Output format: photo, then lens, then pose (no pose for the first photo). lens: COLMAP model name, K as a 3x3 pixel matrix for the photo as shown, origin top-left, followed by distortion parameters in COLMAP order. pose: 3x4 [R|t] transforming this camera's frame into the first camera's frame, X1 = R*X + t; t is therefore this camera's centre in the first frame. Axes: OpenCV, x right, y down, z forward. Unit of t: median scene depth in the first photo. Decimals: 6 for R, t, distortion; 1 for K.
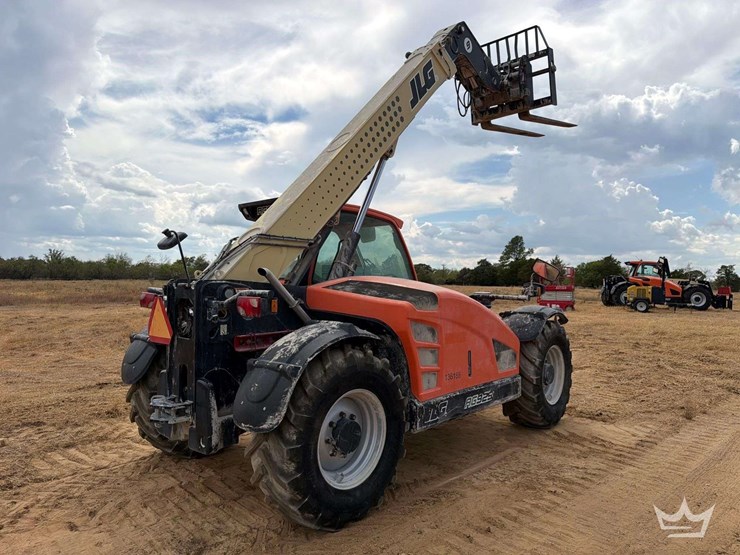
lens RADIAL K [[519.9, 0, 370.0], [0, 519.9, 277.5], [0, 0, 1]] dist [0.106714, -0.152023]
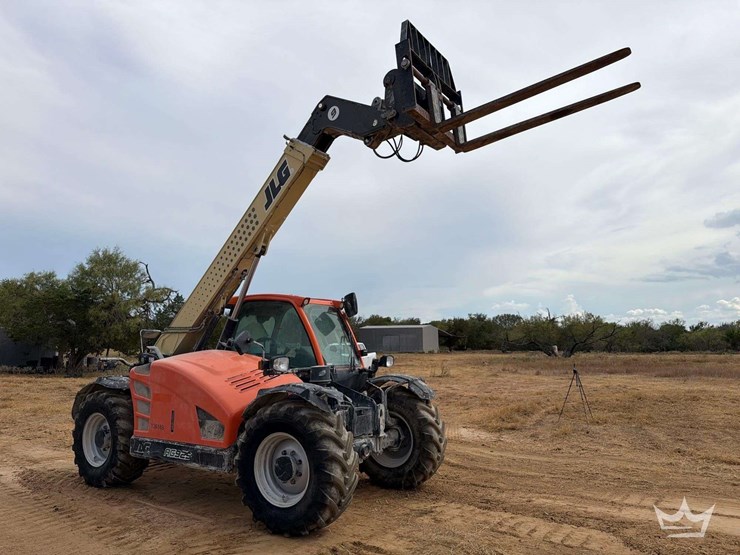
lens RADIAL K [[519.9, 0, 370.0], [0, 519.9, 277.5], [0, 0, 1]] dist [0.106714, -0.152023]
pose [[0.162640, -0.123424, -0.978936, 1.034828], [0.009710, 0.992298, -0.123496, -0.011729], [0.986638, 0.010580, 0.162586, 0.837409]]
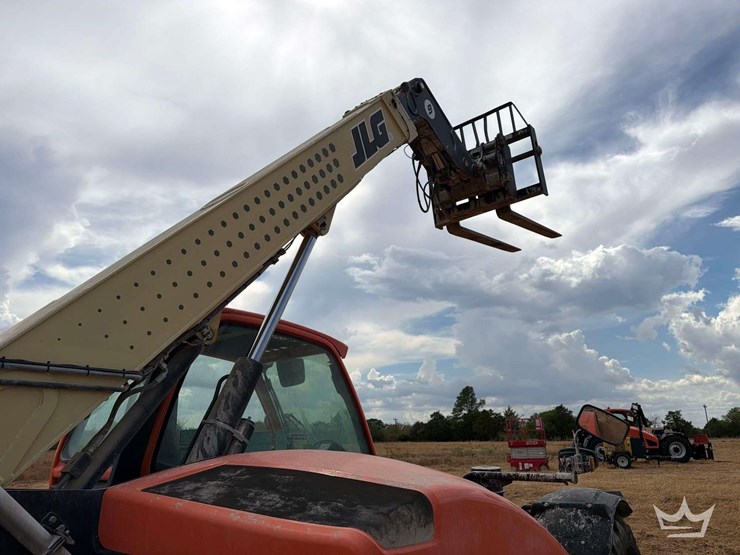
lens RADIAL K [[515.0, 0, 370.0], [0, 515.0, 277.5], [0, 0, 1]] dist [0.096070, -0.139132]
pose [[0.995053, -0.009229, 0.098917, 0.027085], [0.037561, 0.956716, -0.288588, -0.009652], [-0.091972, 0.290876, 0.952330, 0.353763]]
